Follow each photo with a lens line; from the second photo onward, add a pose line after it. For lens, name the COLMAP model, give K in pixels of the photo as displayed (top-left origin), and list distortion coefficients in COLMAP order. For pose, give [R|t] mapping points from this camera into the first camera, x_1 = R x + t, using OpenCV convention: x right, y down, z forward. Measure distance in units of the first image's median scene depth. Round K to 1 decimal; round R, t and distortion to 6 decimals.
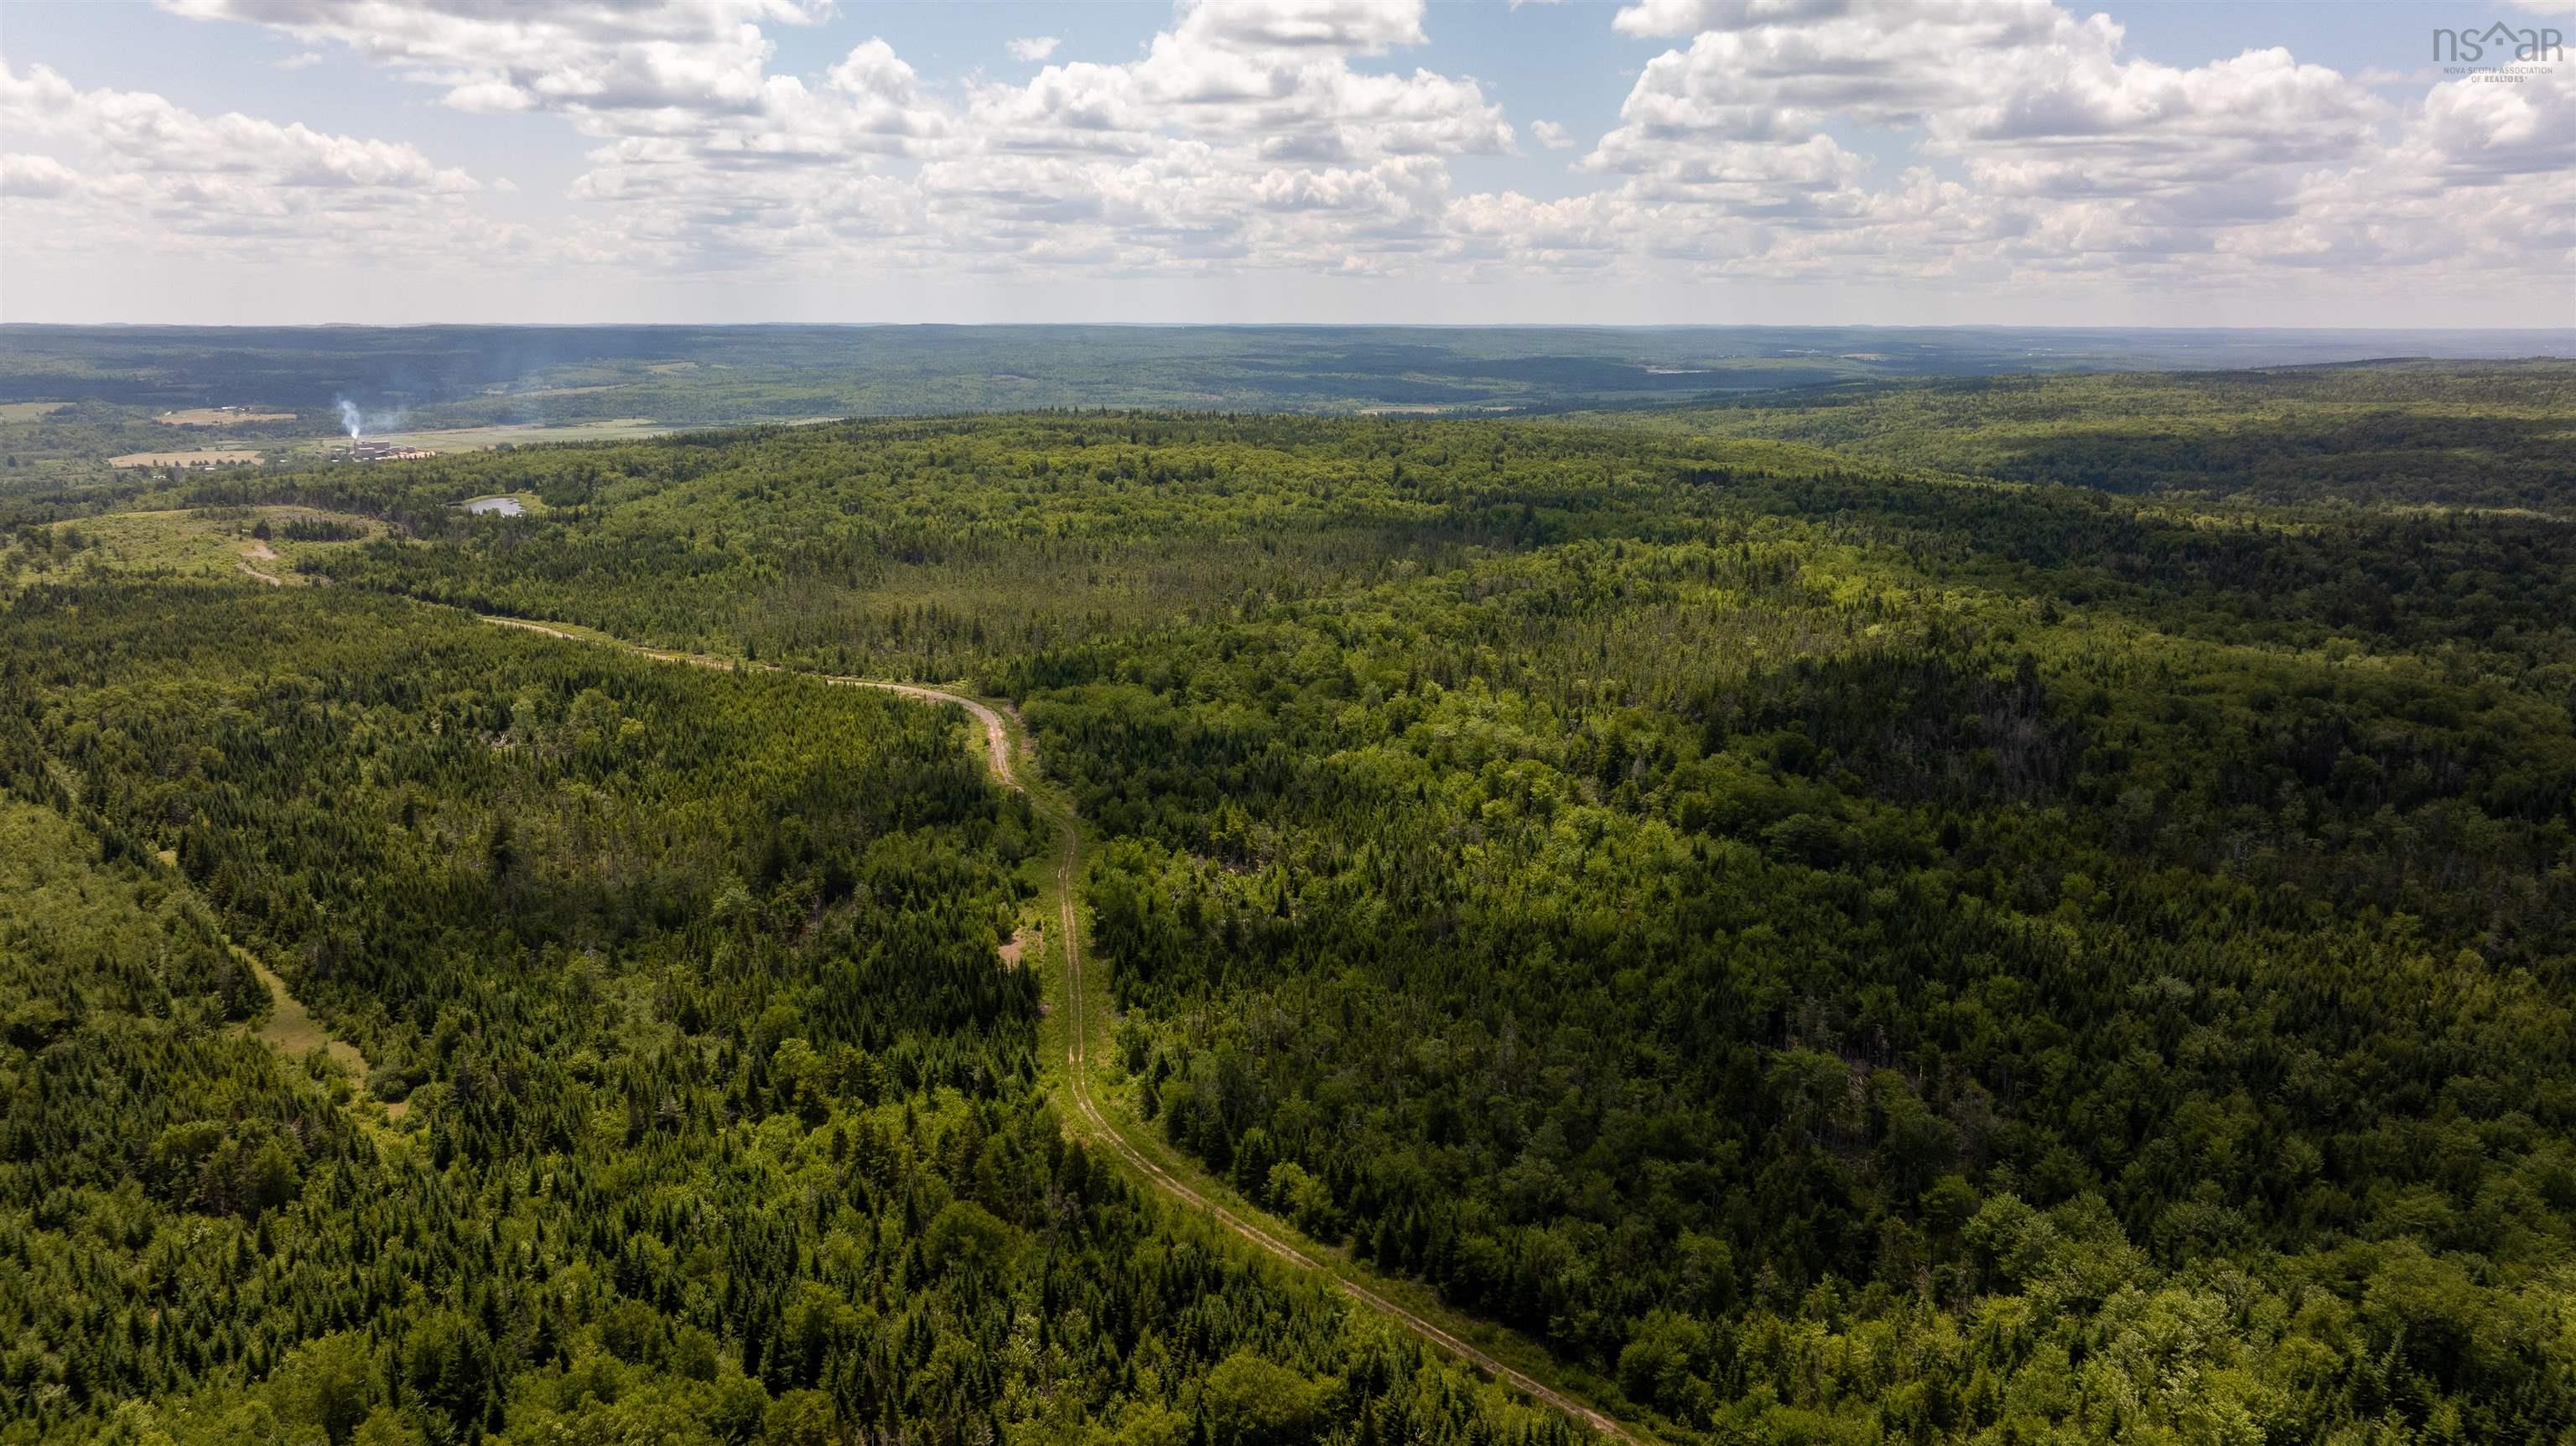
lens RADIAL K [[1816.2, 0, 1303.2], [0, 1816.2, 690.1], [0, 0, 1]] dist [-0.023686, 0.011913]
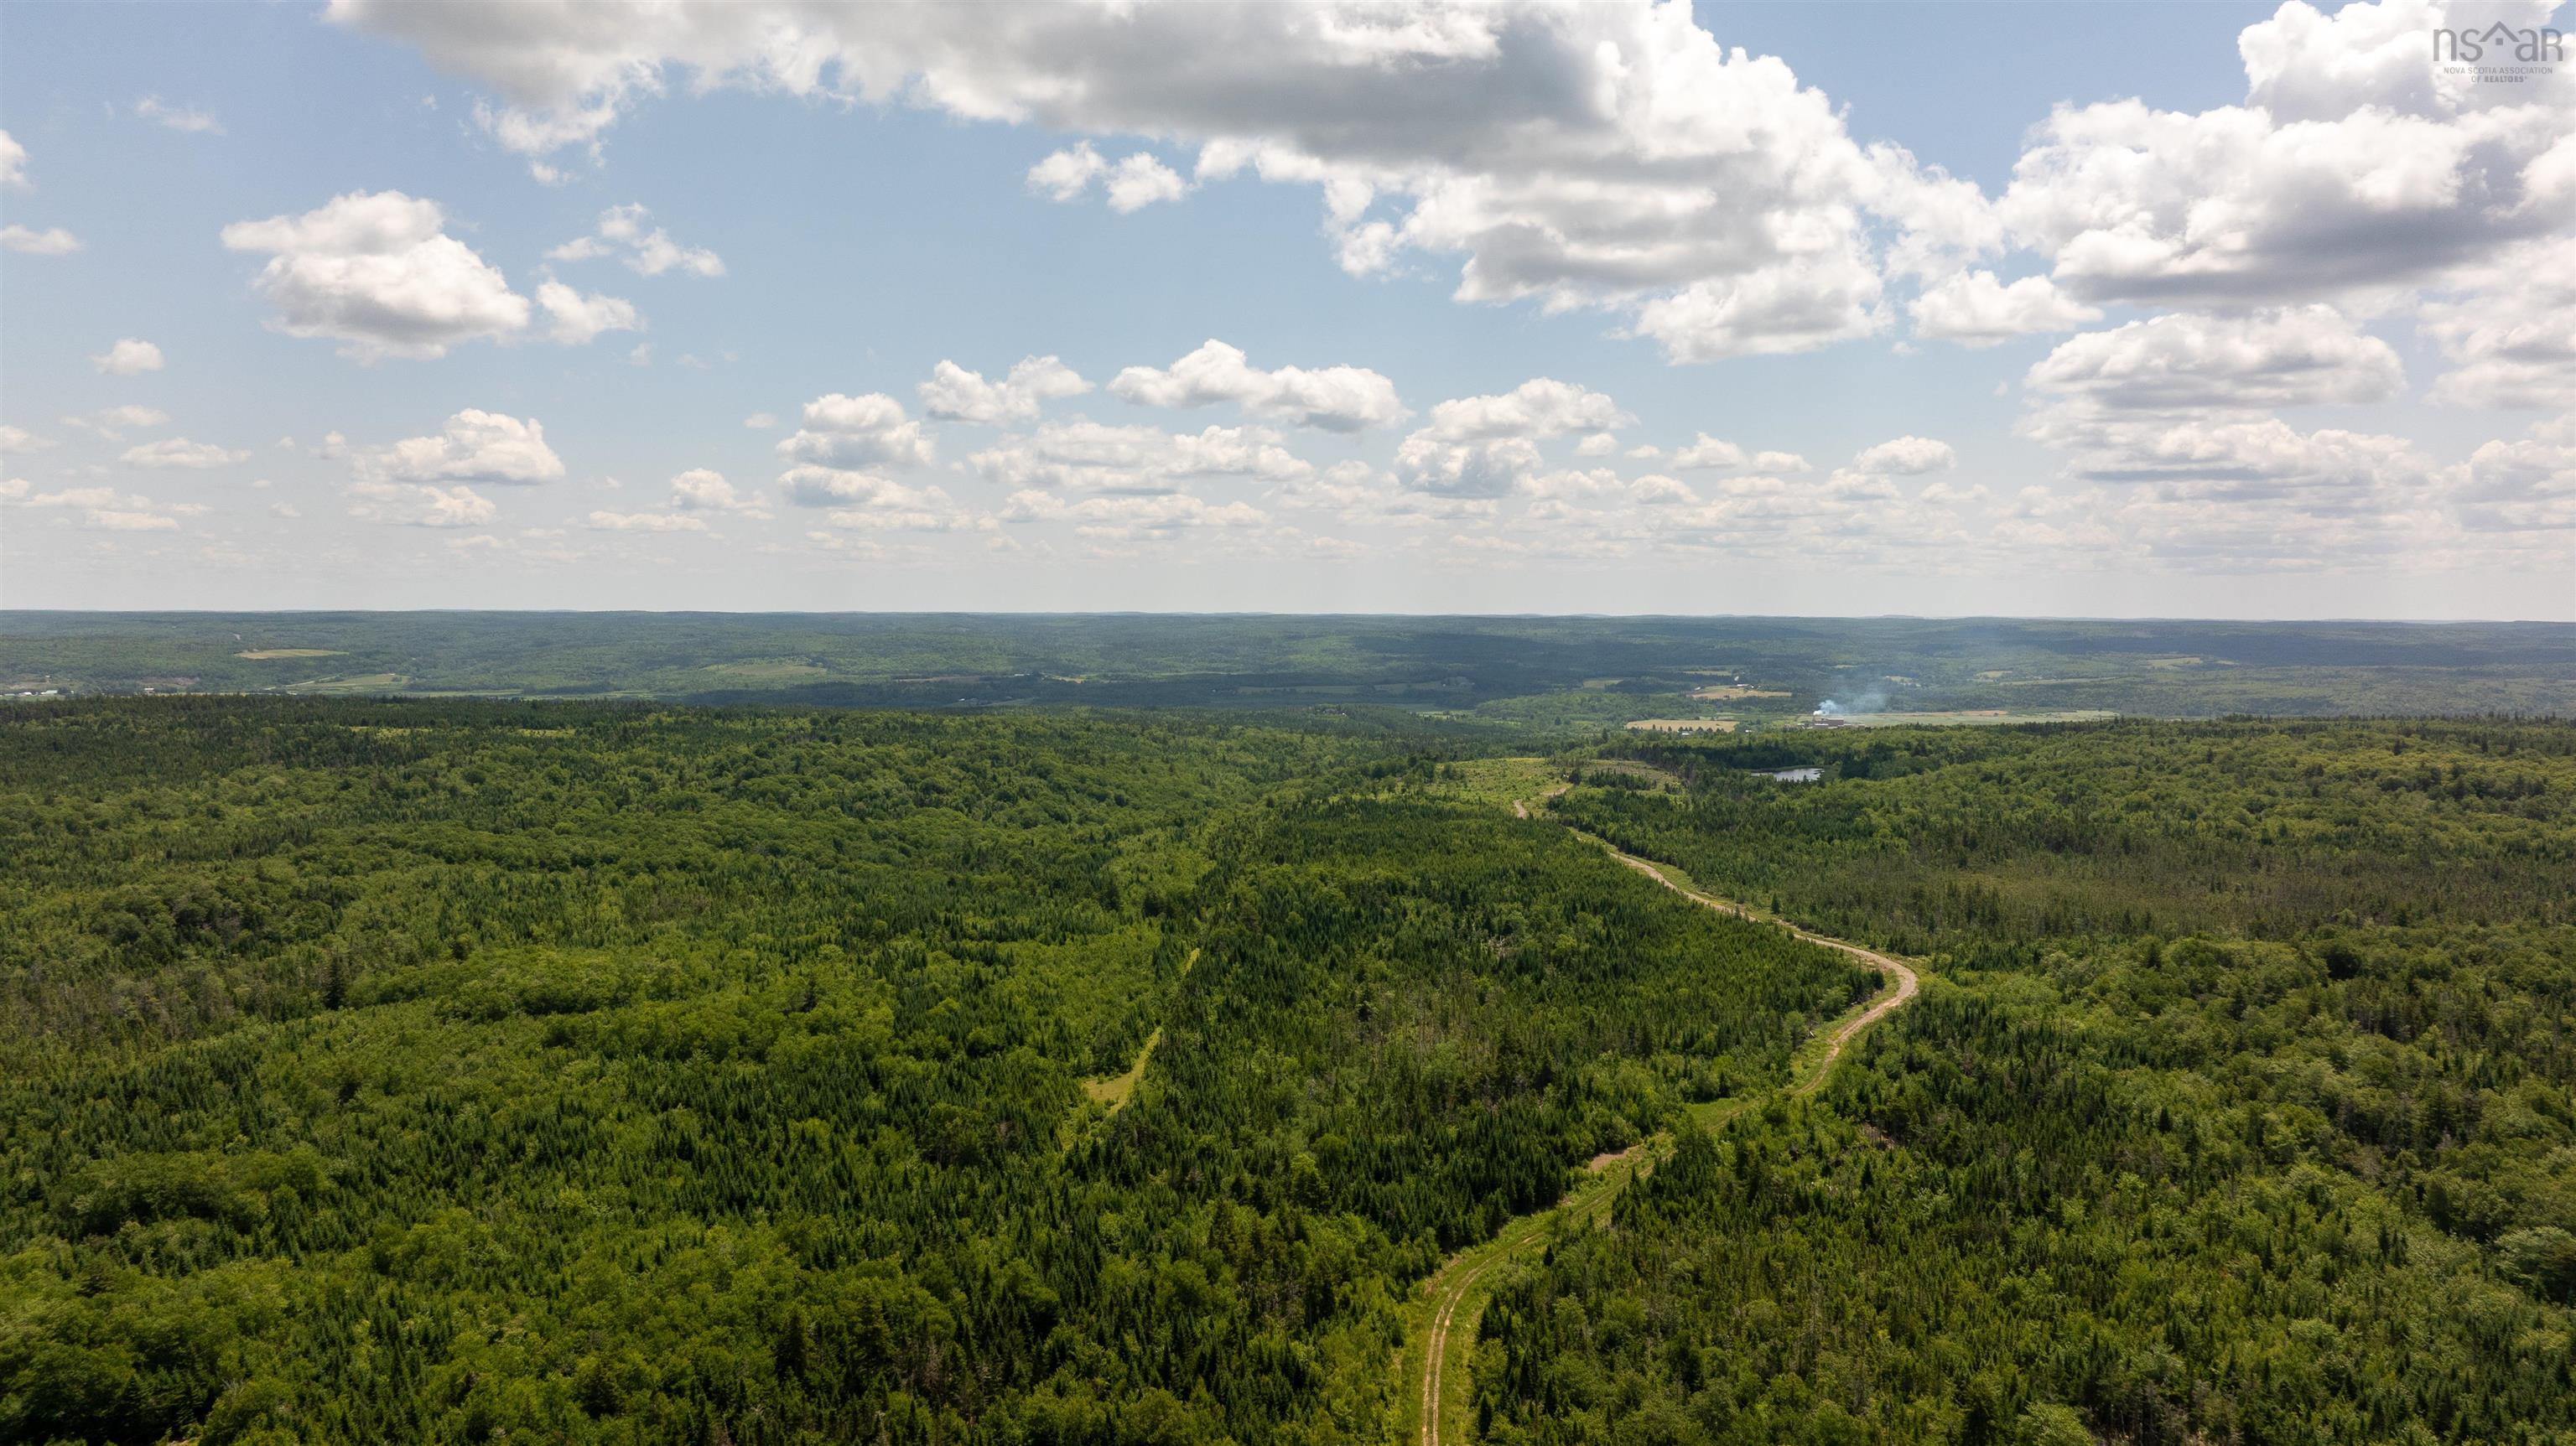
lens RADIAL K [[1809.6, 0, 1303.0], [0, 1809.6, 713.2], [0, 0, 1]] dist [-0.018551, -0.001136]
pose [[0.690228, 0.042475, -0.722344, 0.296388], [-0.147852, 0.985493, -0.083330, -0.003261], [0.708325, 0.164317, 0.686495, 0.039269]]
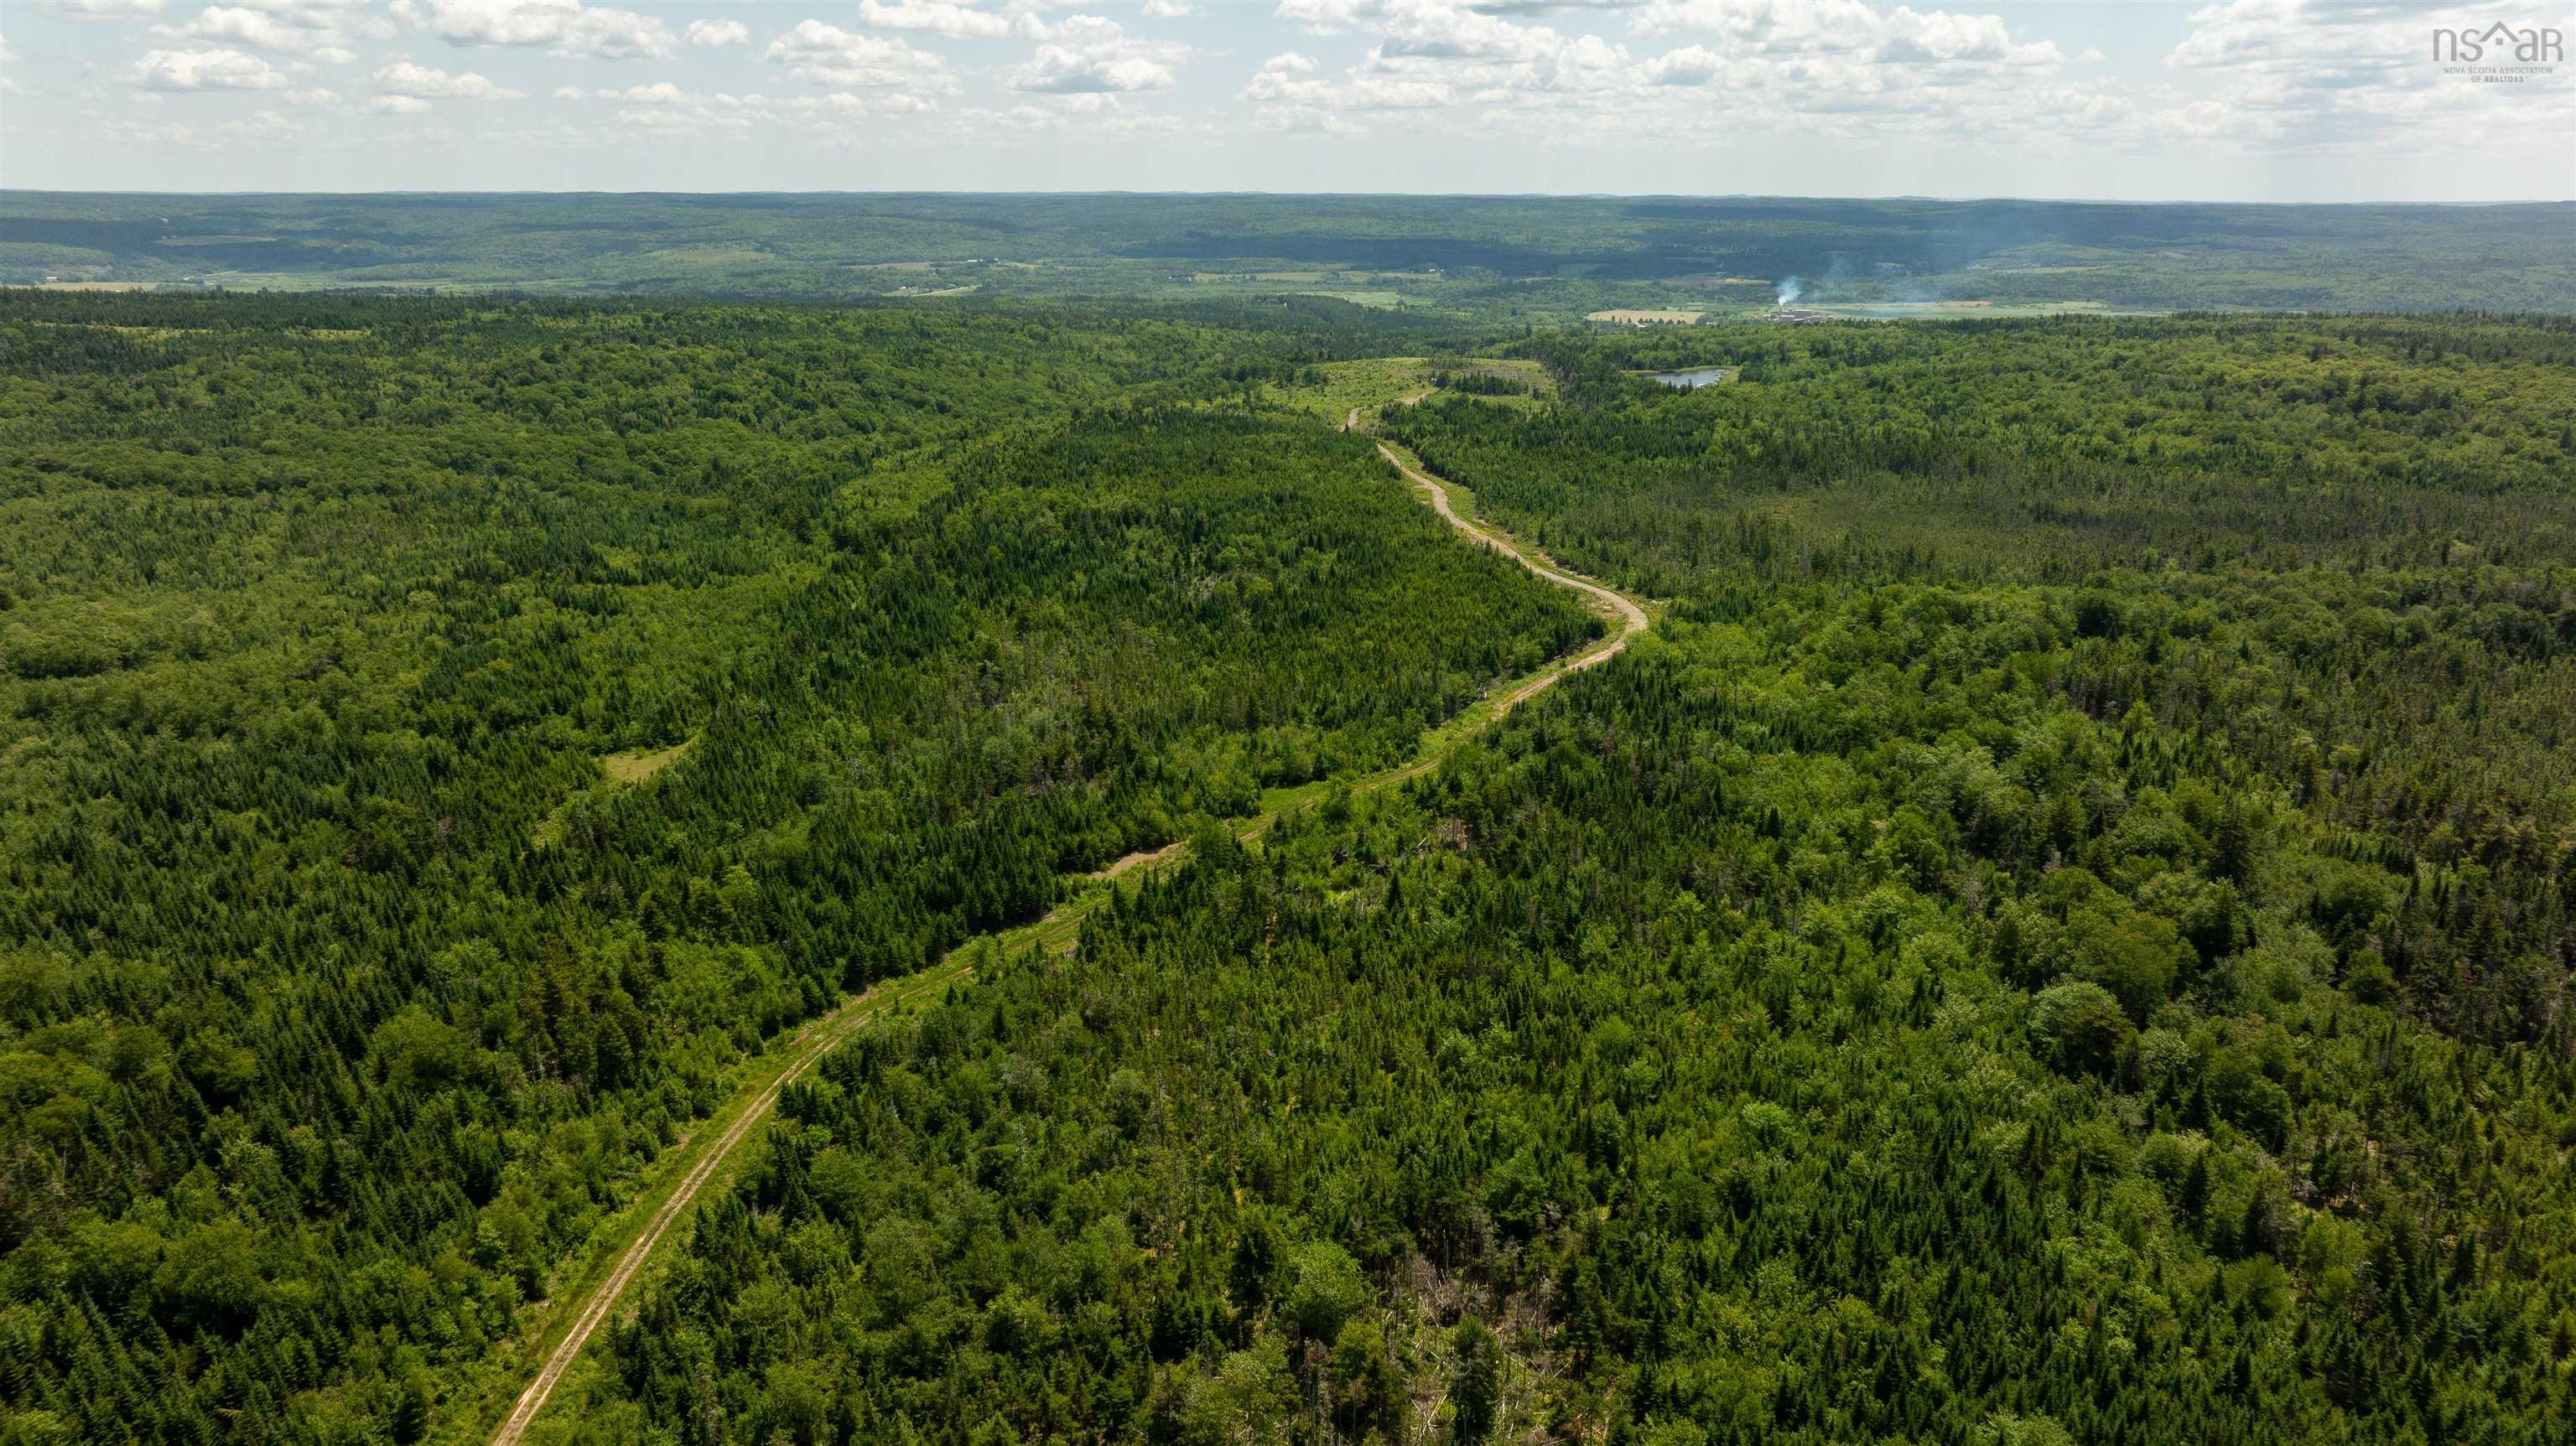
lens RADIAL K [[1816.2, 0, 1303.2], [0, 1816.2, 690.1], [0, 0, 1]] dist [-0.023686, 0.011913]
pose [[0.689195, 0.194635, -0.697945, 0.334496], [-0.148644, 0.980738, 0.126716, -0.048823], [0.709165, 0.016414, 0.704852, 0.225542]]
